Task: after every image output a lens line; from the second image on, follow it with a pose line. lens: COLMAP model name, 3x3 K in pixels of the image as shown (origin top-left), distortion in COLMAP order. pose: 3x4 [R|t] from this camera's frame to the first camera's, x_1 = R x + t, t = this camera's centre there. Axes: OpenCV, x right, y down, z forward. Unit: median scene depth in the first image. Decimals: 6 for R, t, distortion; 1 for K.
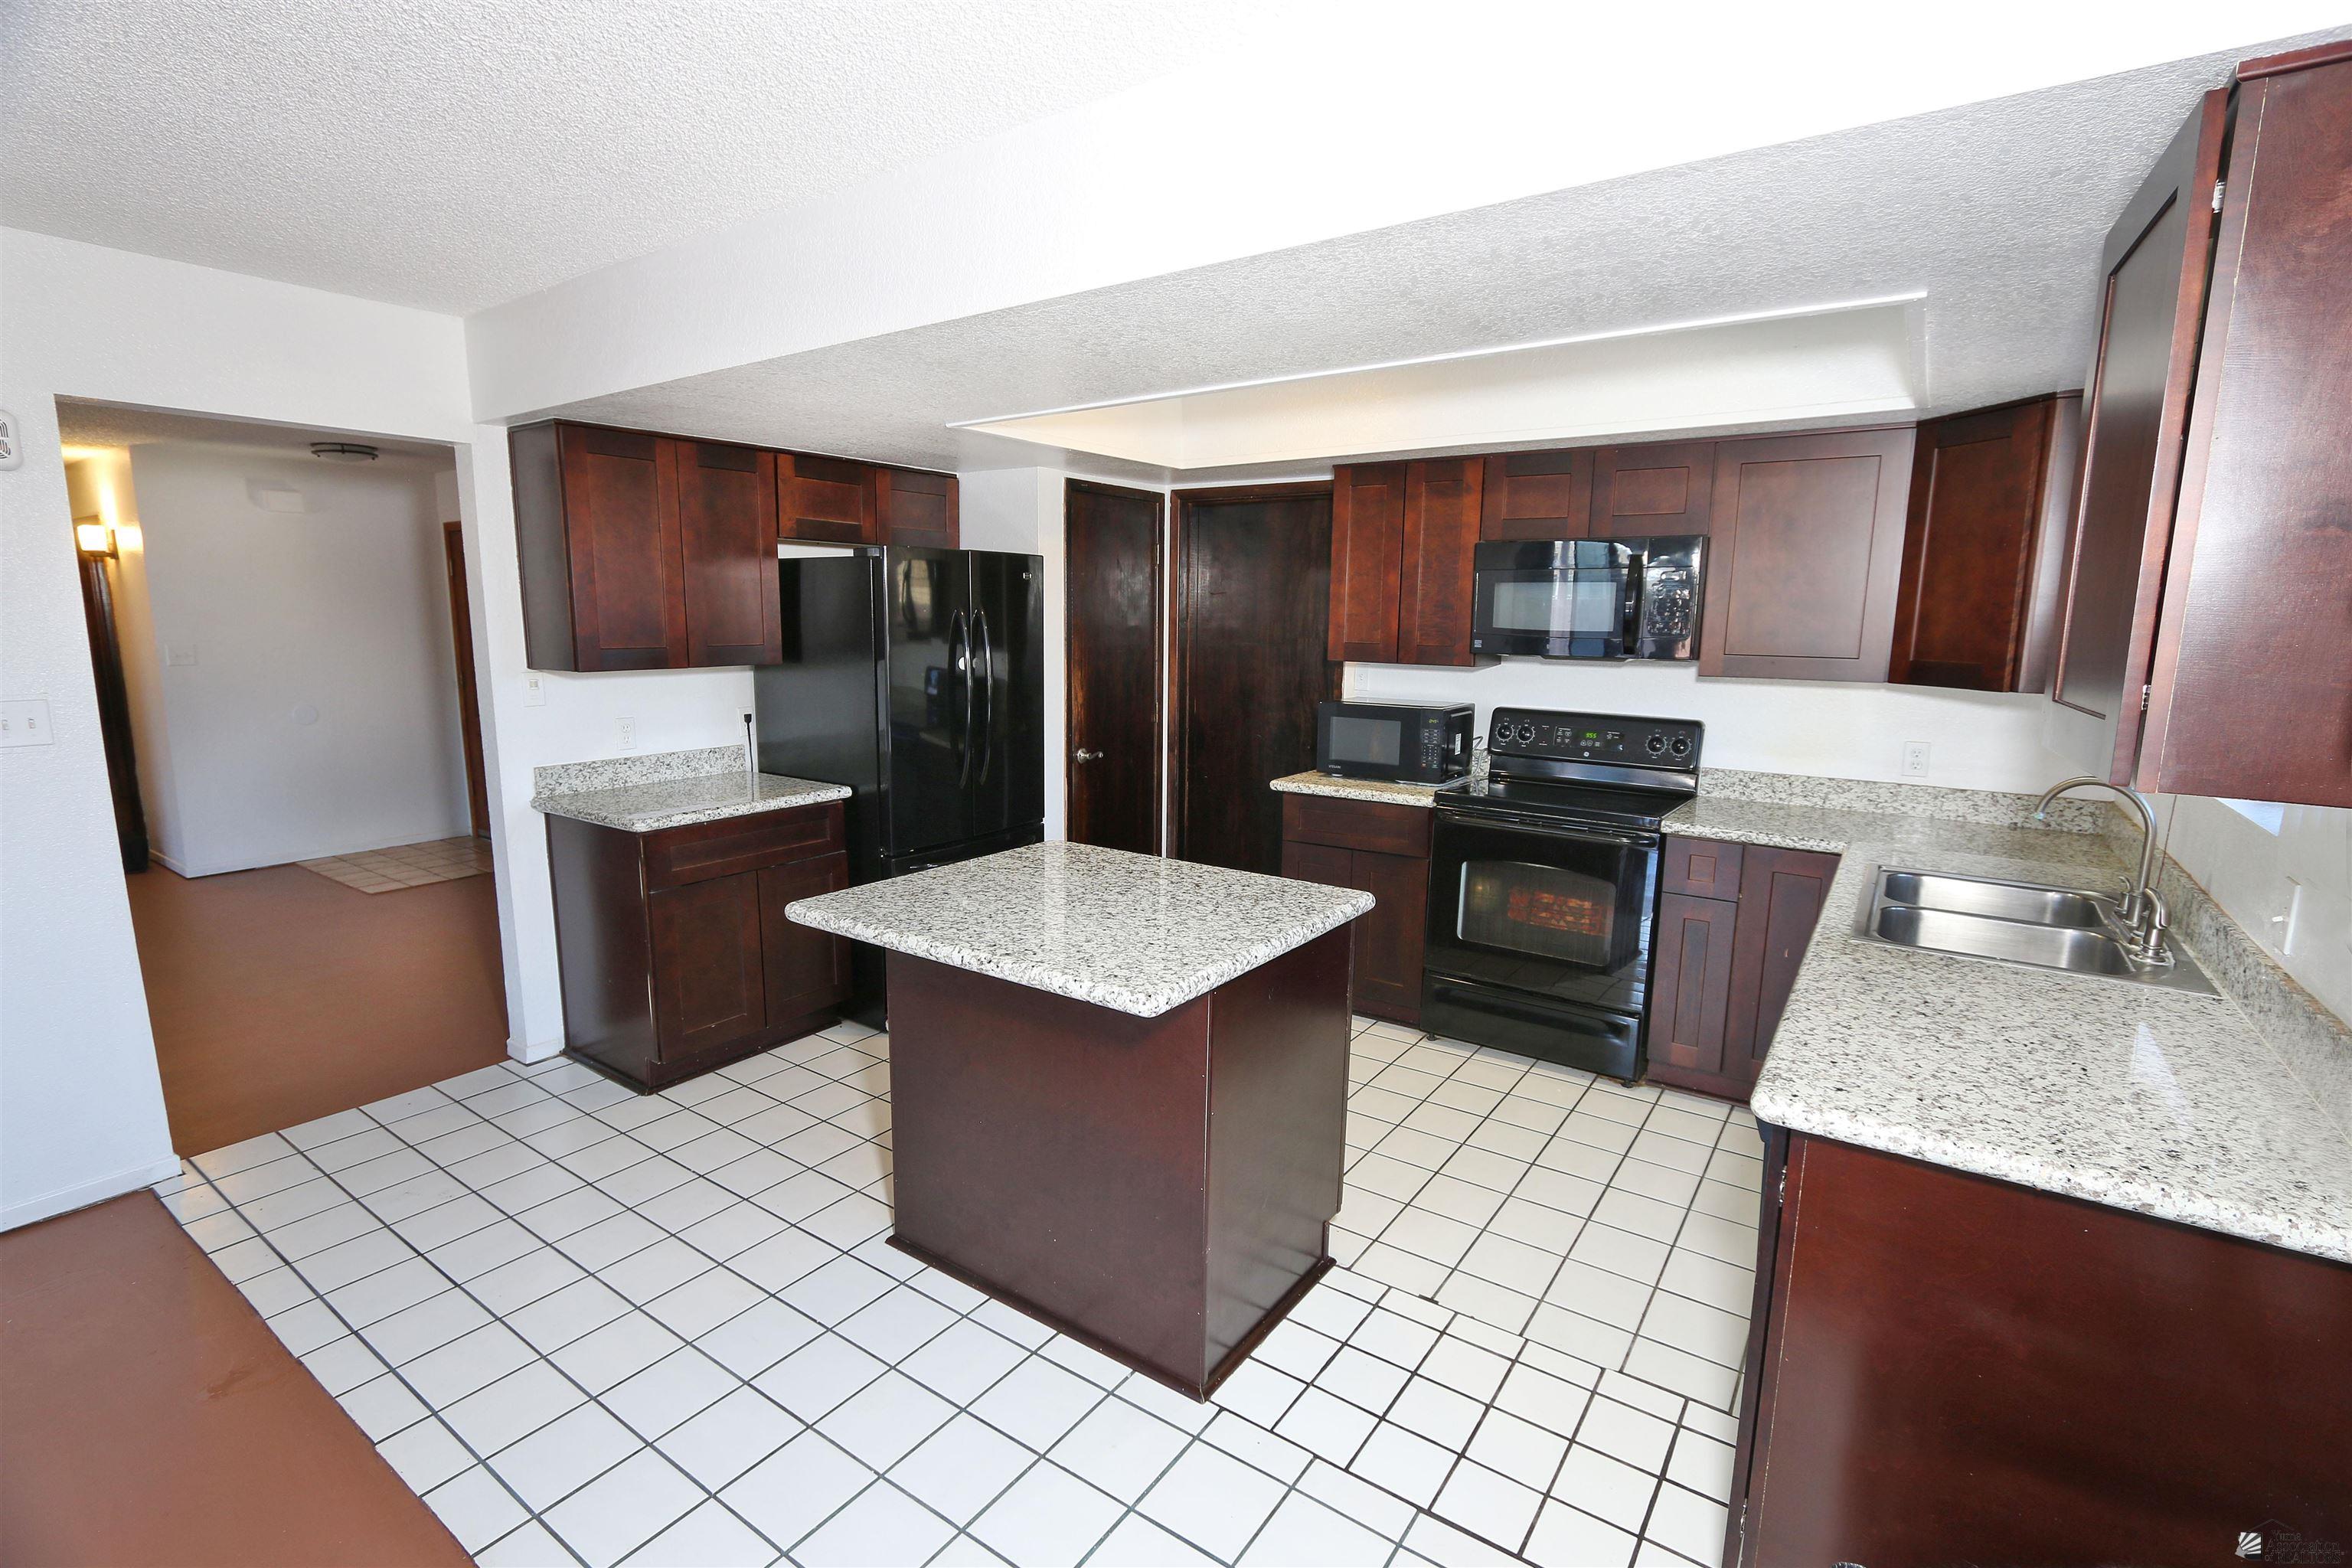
lens RADIAL K [[1074.6, 0, 1168.7], [0, 1074.6, 783.7], [0, 0, 1]] dist [-0.001286, -0.000028]
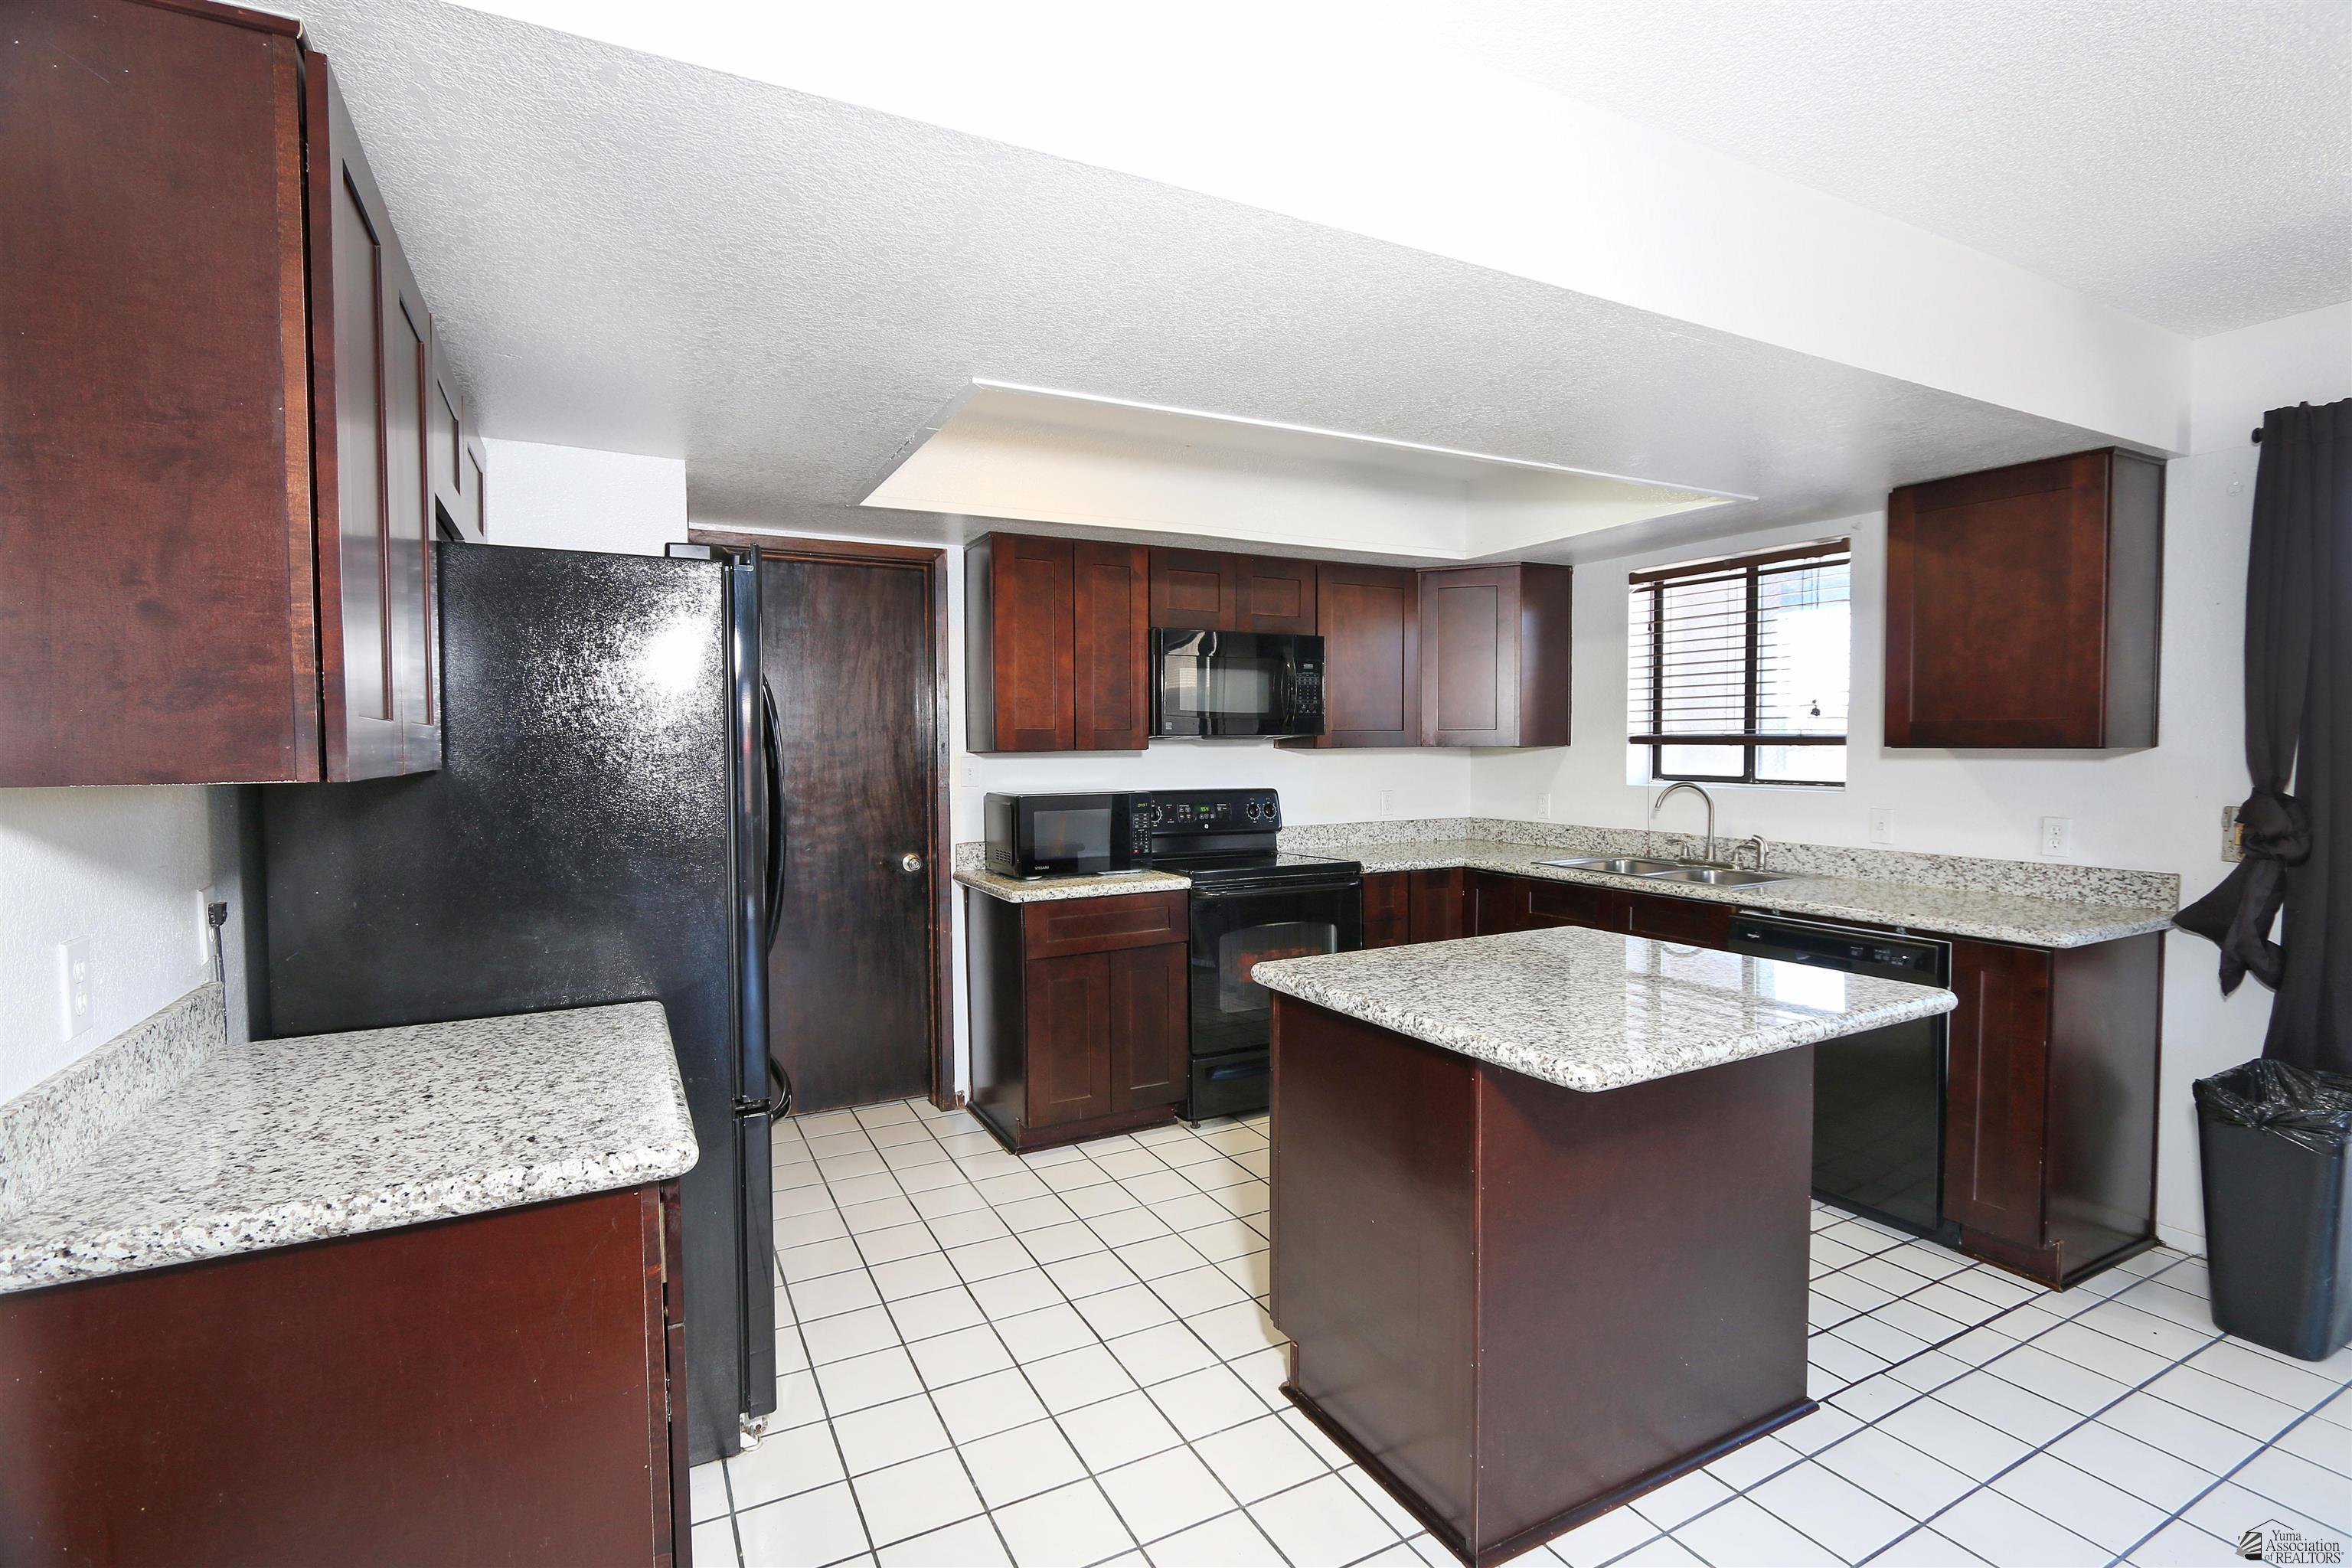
lens RADIAL K [[1074.6, 0, 1172.8], [0, 1074.6, 783.6], [0, 0, 1]] dist [-0.001286, -0.000028]
pose [[0.452185, -0.046401, 0.890717, -0.623086], [0.147413, 0.988800, -0.023325, -0.051244], [-0.879658, 0.141850, 0.453960, 0.532742]]
